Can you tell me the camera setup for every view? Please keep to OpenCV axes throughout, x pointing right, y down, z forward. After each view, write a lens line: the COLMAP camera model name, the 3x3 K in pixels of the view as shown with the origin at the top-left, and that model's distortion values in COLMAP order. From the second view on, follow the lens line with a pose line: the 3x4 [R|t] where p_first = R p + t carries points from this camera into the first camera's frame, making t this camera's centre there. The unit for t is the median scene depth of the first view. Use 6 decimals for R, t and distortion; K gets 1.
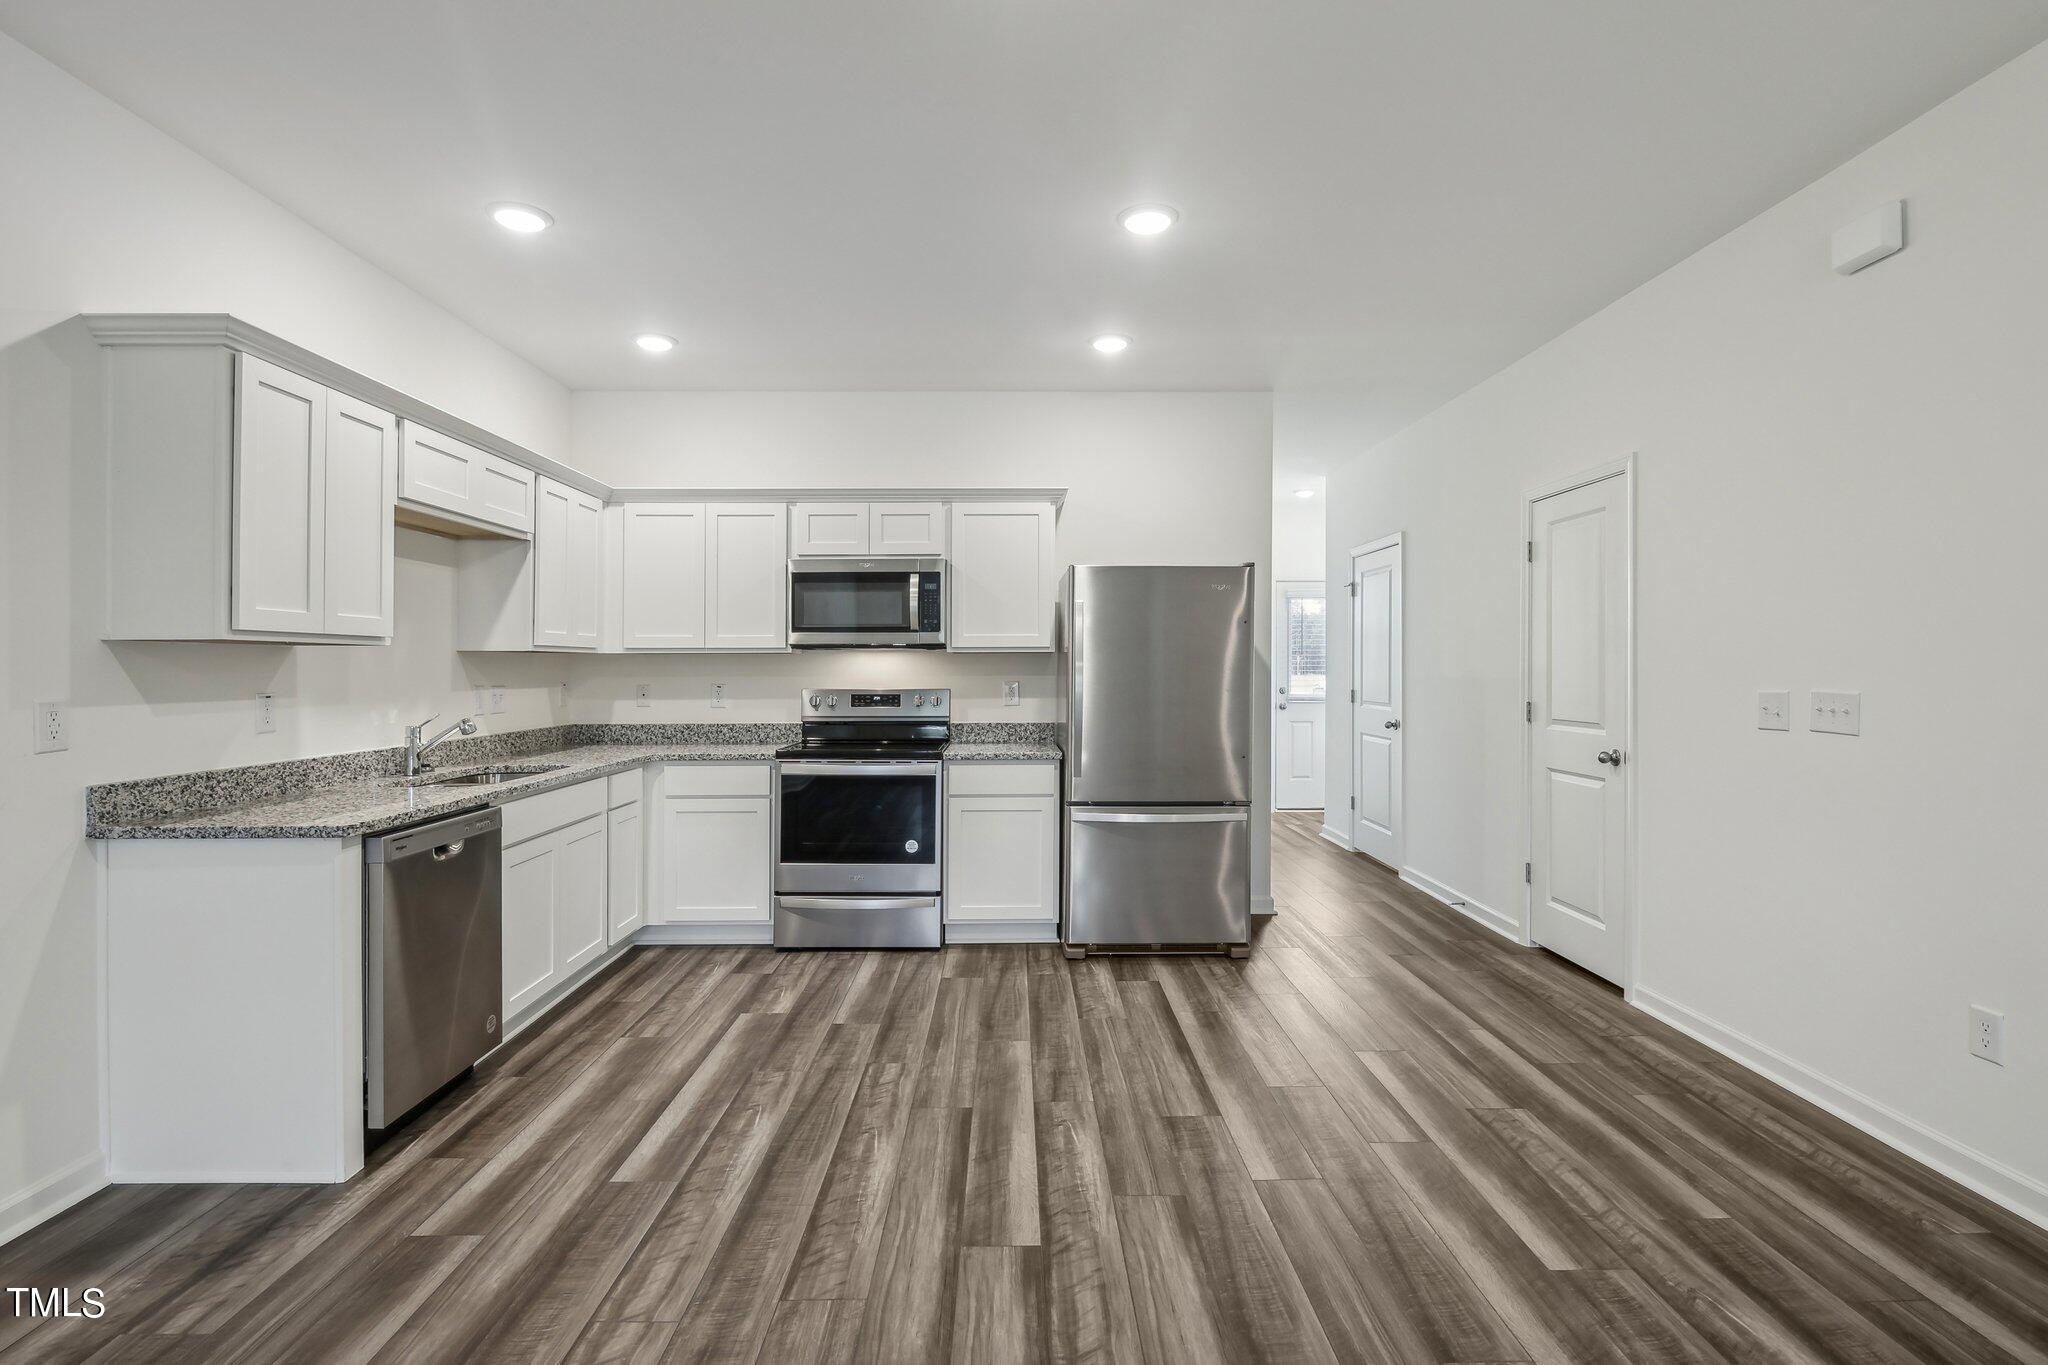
lens RADIAL K [[979.3, 0, 1026.2], [0, 979.3, 643.9], [0, 0, 1]] dist [-0.005206, -0.000887]
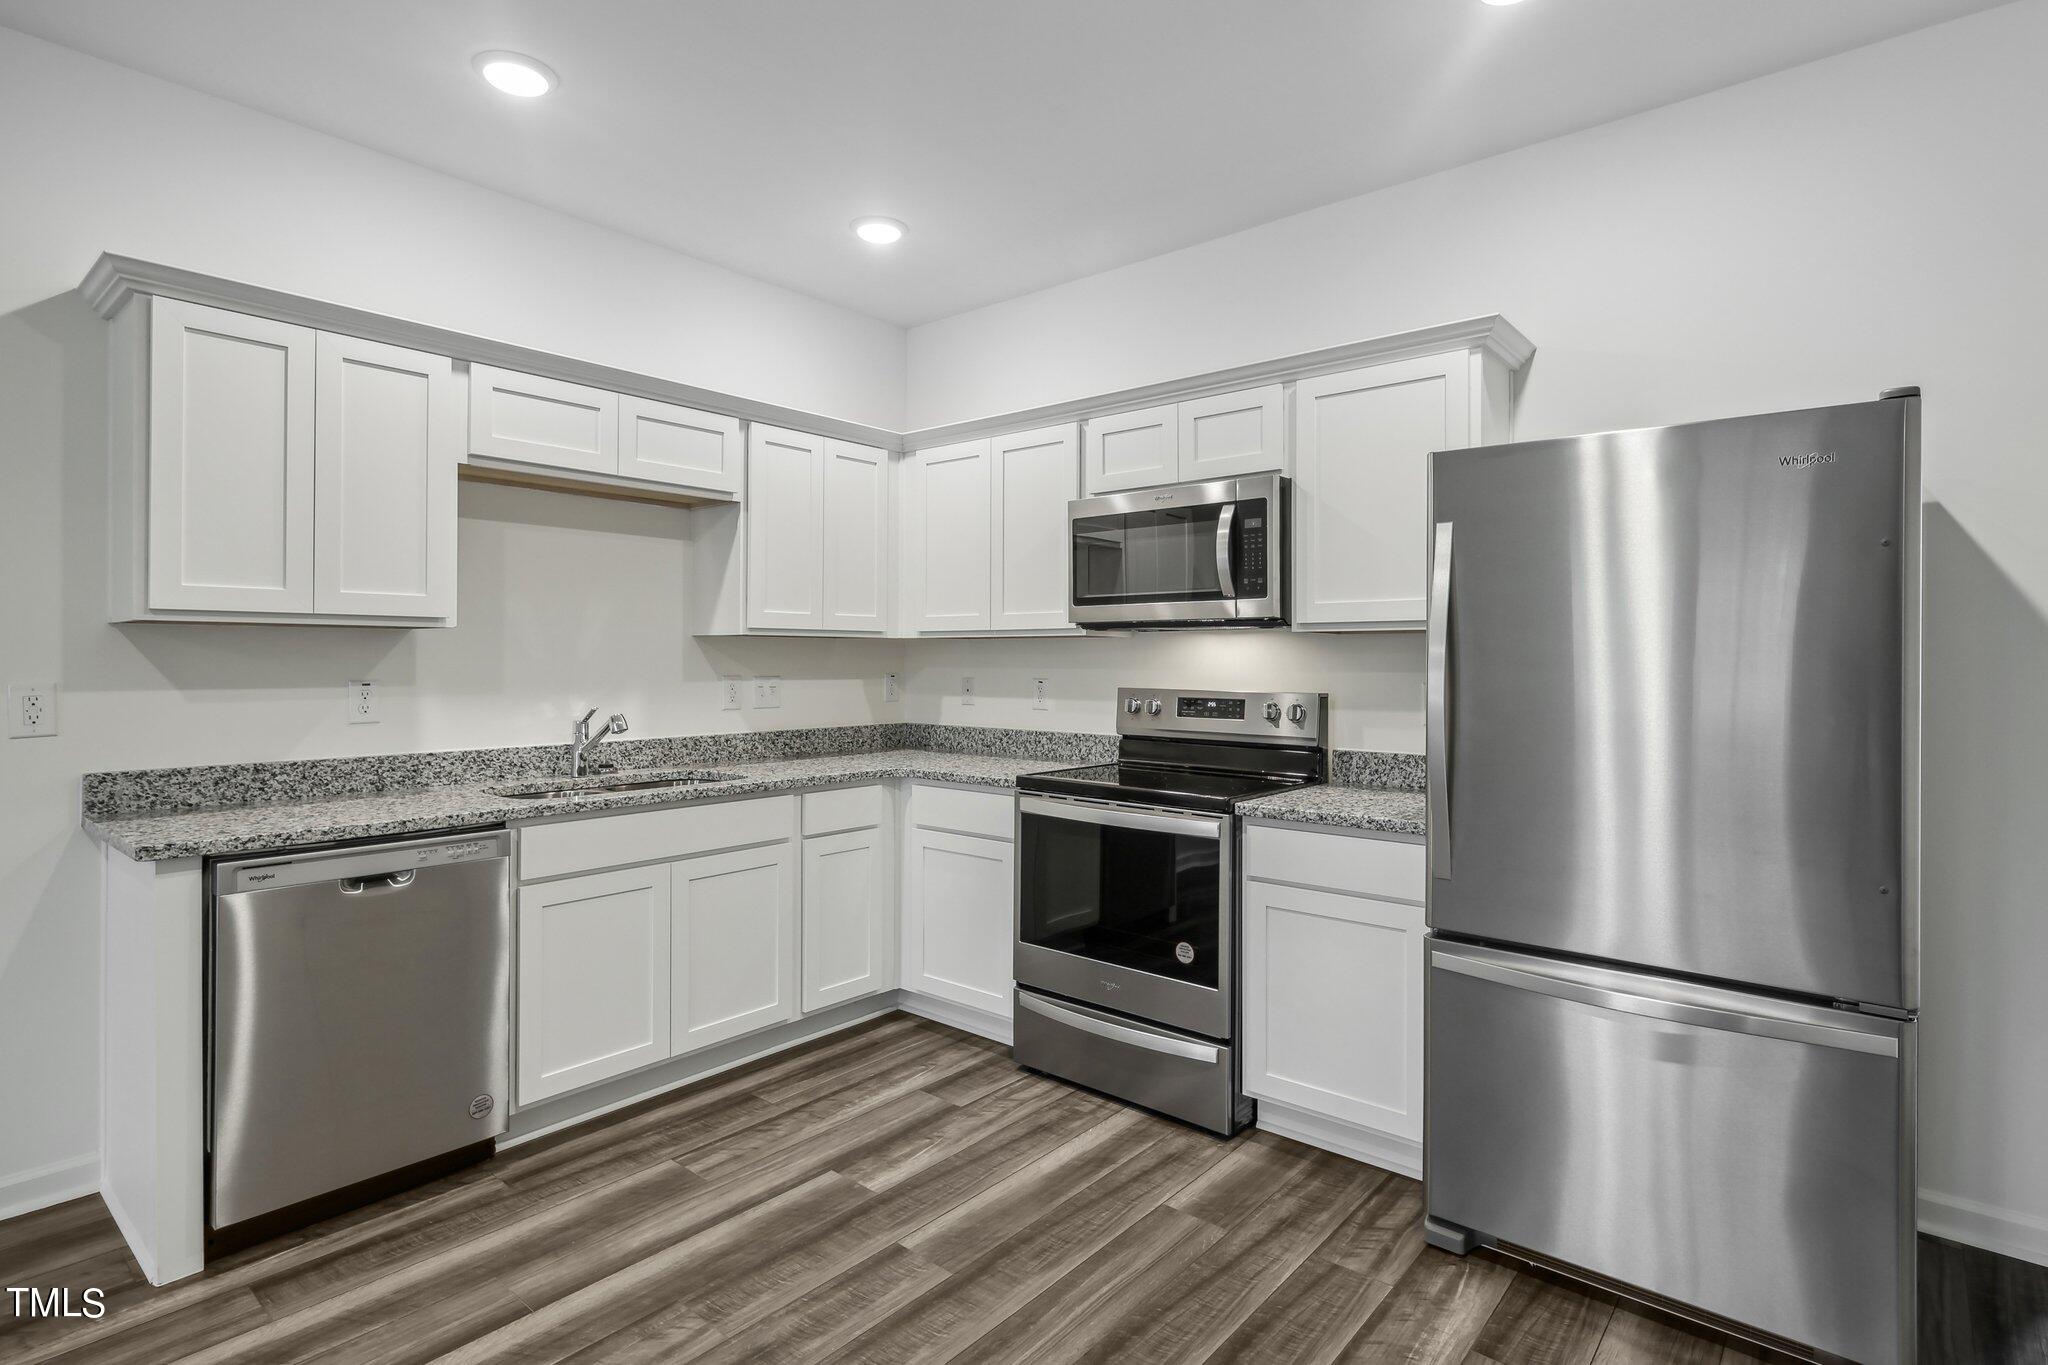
lens RADIAL K [[1030.8, 0, 1026.3], [0, 1030.8, 660.8], [0, 0, 1]] dist [-0.002564, -0.000960]
pose [[0.760498, 0.006116, -0.649311, 0.230744], [0.010112, 0.999723, 0.021260, 0.013412], [0.649262, -0.022734, 0.760225, 0.484543]]
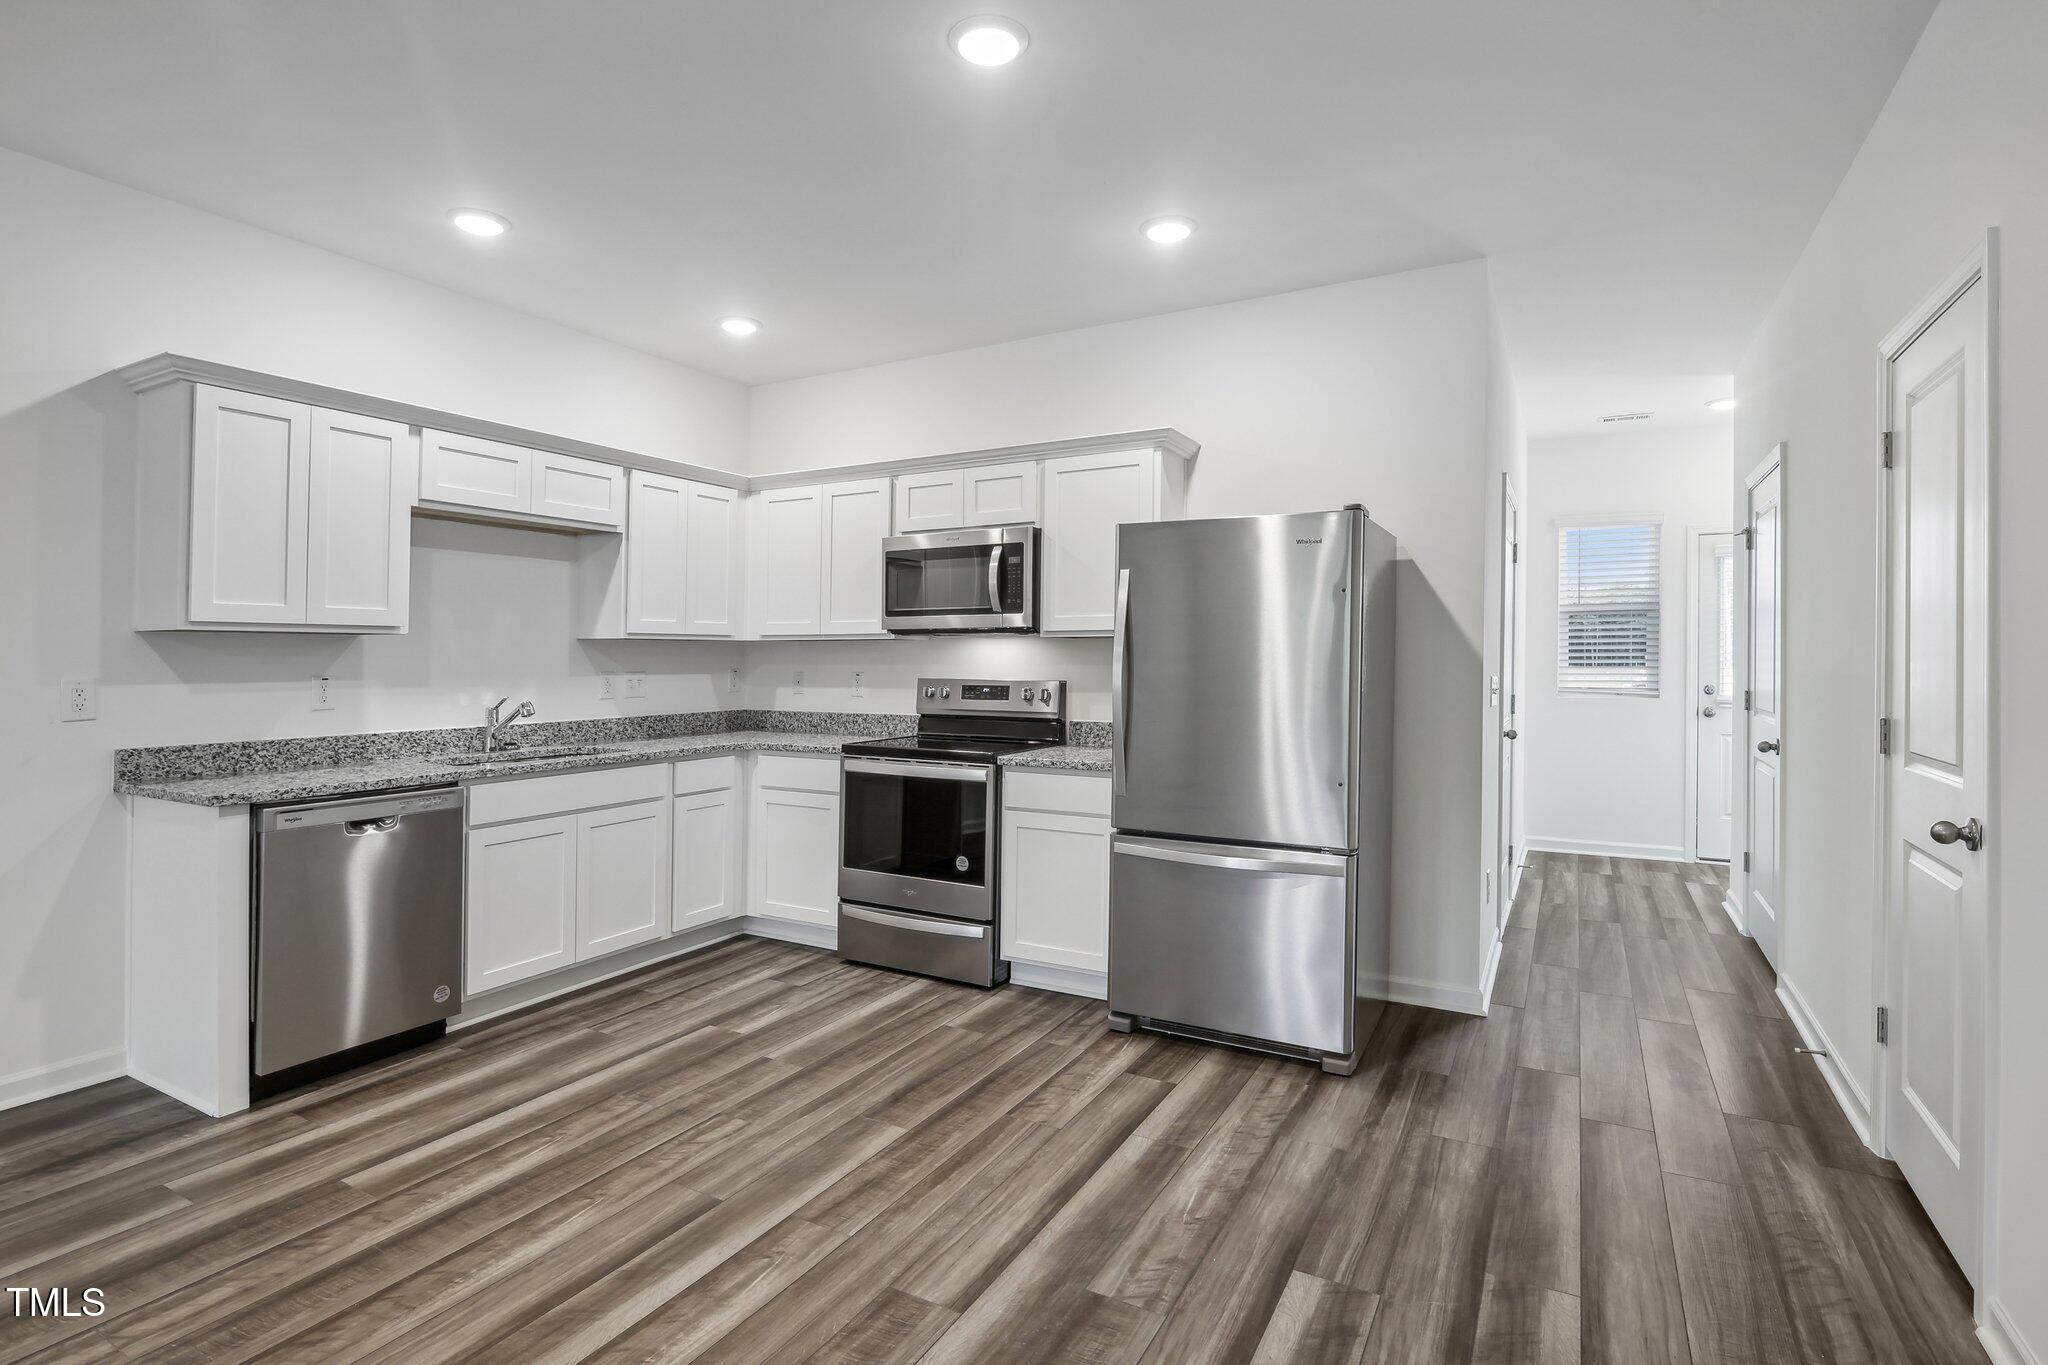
lens RADIAL K [[1004.8, 0, 1023.4], [0, 1004.8, 628.3], [0, 0, 1]] dist [-0.013986, 0.000580]
pose [[0.868308, -0.011030, -0.495903, 0.387831], [0.009884, 0.999939, -0.004935, 0.005519], [0.495927, -0.000616, 0.868364, 0.275467]]
